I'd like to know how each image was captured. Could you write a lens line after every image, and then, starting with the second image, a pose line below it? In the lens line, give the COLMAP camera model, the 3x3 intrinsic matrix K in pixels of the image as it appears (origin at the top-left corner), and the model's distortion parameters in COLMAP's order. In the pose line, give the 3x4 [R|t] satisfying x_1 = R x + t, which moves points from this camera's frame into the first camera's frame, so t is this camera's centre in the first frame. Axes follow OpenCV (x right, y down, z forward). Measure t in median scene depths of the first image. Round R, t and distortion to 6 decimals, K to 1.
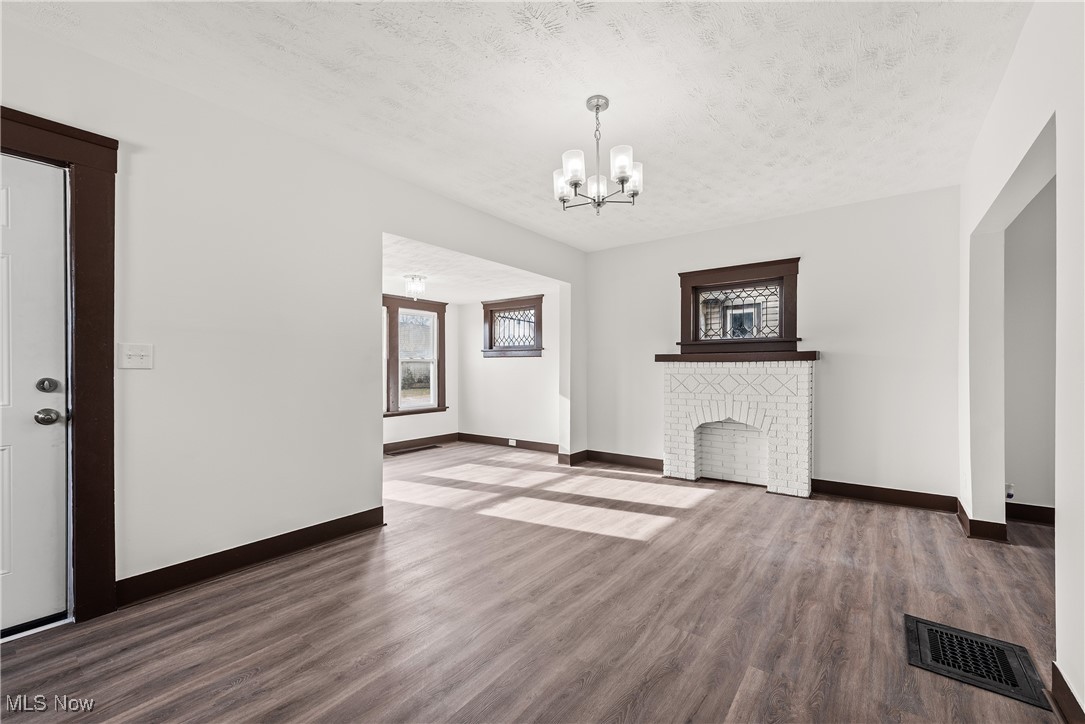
lens RADIAL K [[450.1, 0, 541.9], [0, 450.1, 367.7], [0, 0, 1]] dist [0.016025, -0.000579]
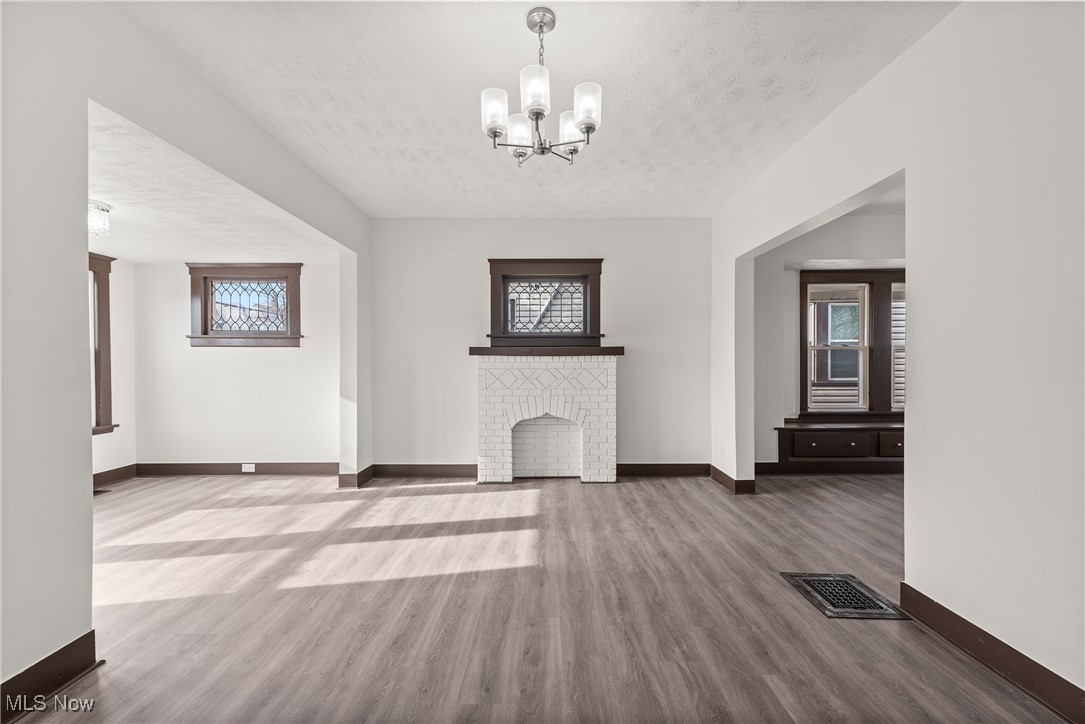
lens RADIAL K [[465.8, 0, 542.6], [0, 465.8, 364.6], [0, 0, 1]] dist [0.011891, -0.000937]
pose [[0.799588, -0.004132, 0.600535, -0.206614], [0.000486, 0.999980, 0.006232, -0.000388], [-0.600549, -0.004691, 0.799574, 0.204863]]
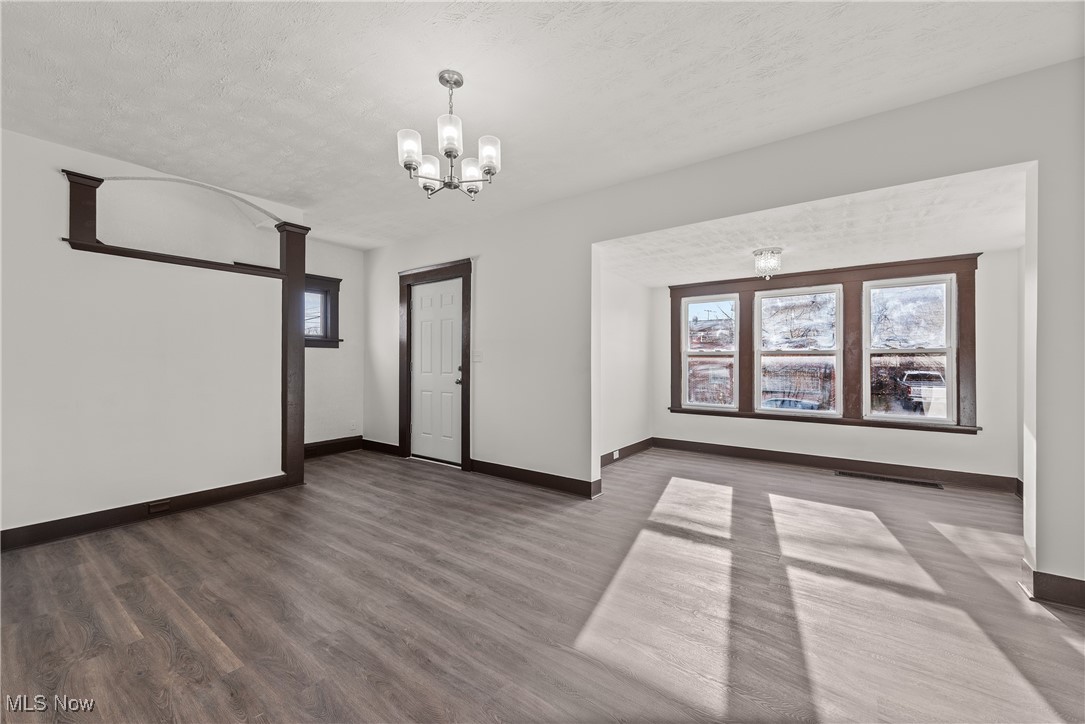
lens RADIAL K [[429.8, 0, 539.8], [0, 429.8, 358.7], [0, 0, 1]] dist [0.017922, -0.004927]
pose [[0.002334, -0.005645, -0.999981, 0.581969], [-0.000219, 0.999984, -0.005645, -0.000973], [0.999997, 0.000232, 0.002333, 0.679641]]
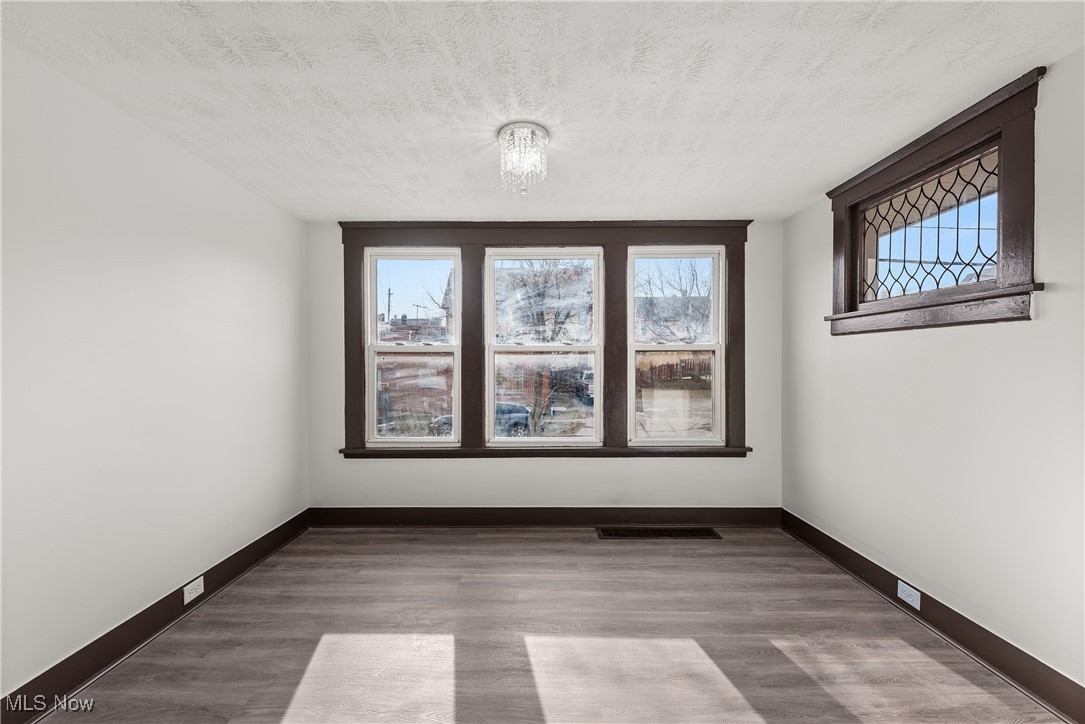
lens RADIAL K [[465.8, 0, 542.6], [0, 465.8, 364.6], [0, 0, 1]] dist [0.011891, -0.000937]
pose [[0.591265, 0.002253, -0.806474, 0.075719], [0.003519, 0.999979, 0.005373, -0.001379], [0.806469, -0.006014, 0.591245, 0.892909]]
